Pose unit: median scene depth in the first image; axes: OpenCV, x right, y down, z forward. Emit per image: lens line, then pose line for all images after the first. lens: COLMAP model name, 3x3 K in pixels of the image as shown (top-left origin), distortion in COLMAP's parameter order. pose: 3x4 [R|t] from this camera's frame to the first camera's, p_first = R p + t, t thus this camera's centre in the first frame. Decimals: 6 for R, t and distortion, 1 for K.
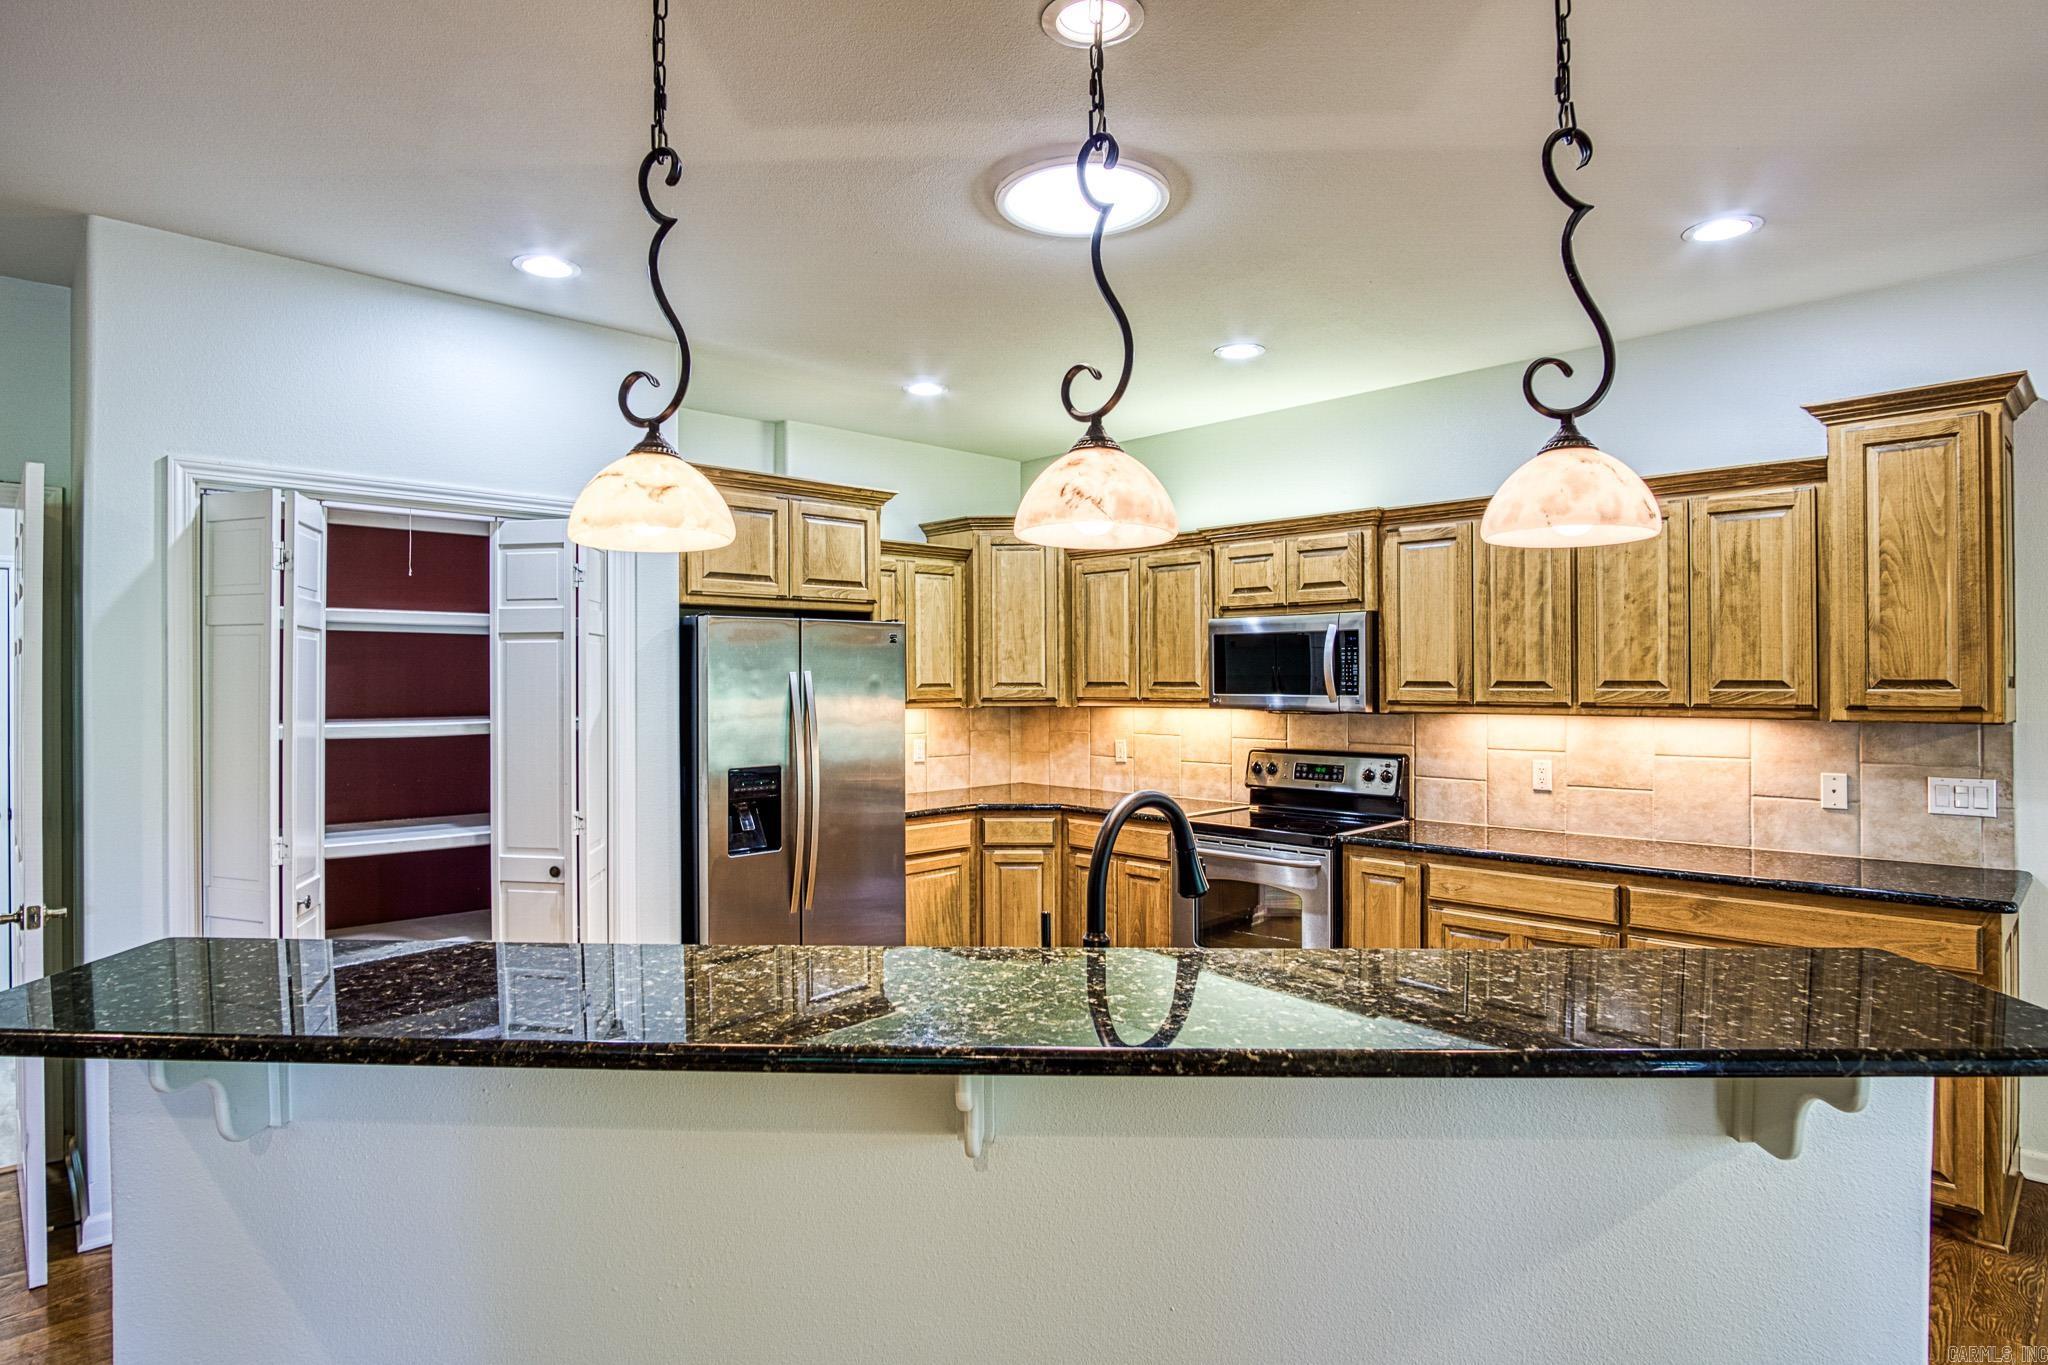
lens RADIAL K [[1120.9, 0, 1008.1], [0, 1120.9, 671.3], [0, 0, 1]] dist [-0.033175, 0.008757]
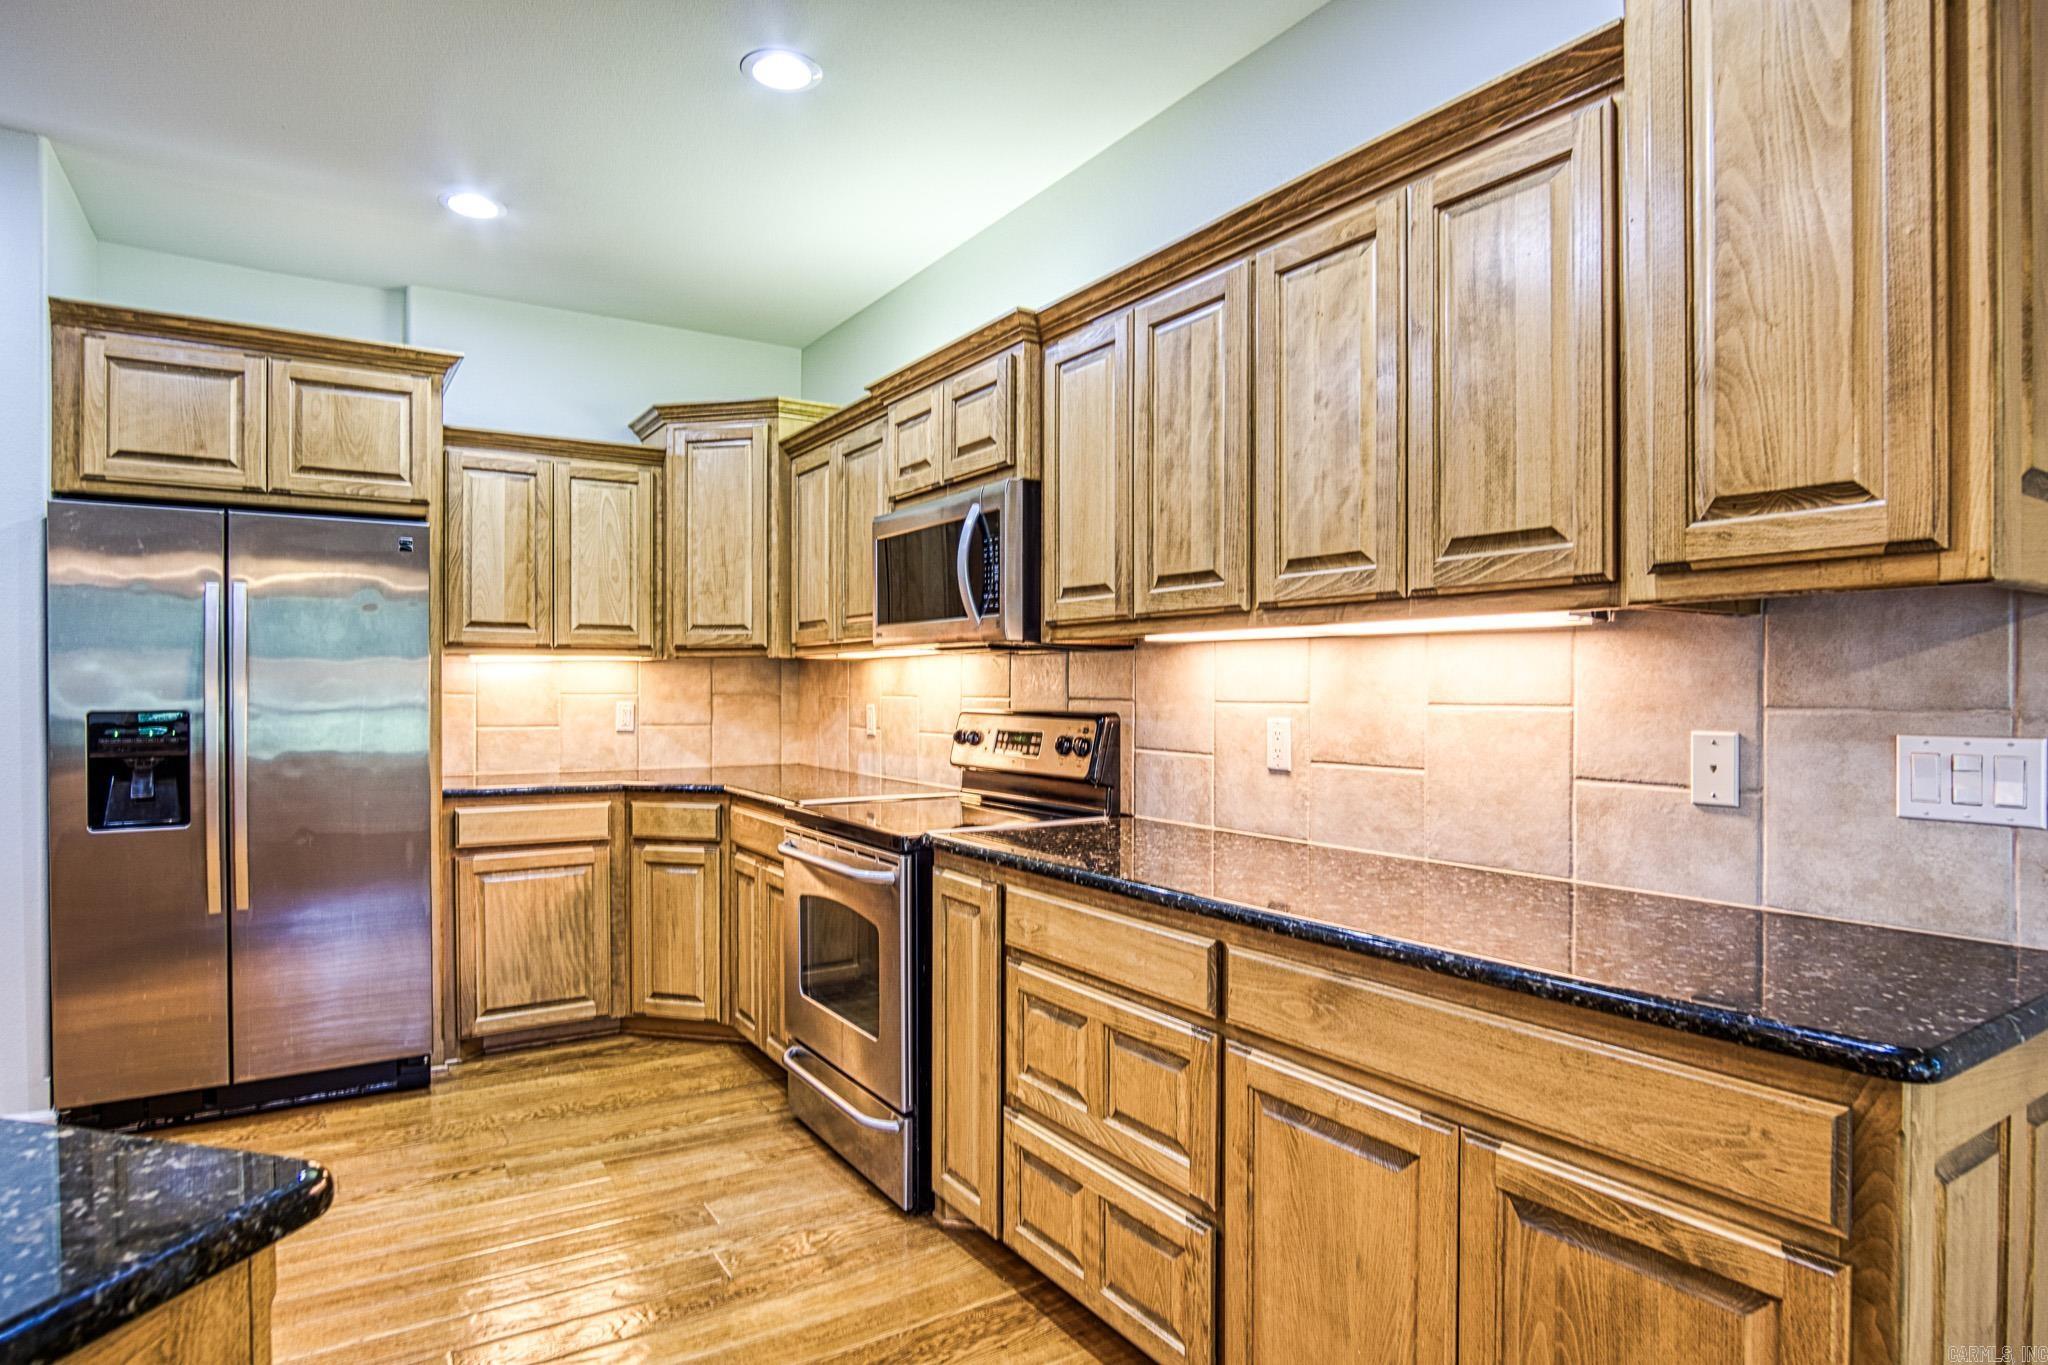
lens RADIAL K [[1120.9, 0, 1033.3], [0, 1120.9, 693.5], [0, 0, 1]] dist [-0.033175, 0.008757]
pose [[0.980037, 0.007211, -0.198684, 0.479402], [-0.005528, 0.999944, 0.009023, 0.063469], [0.198738, -0.007744, 0.980022, 0.405850]]
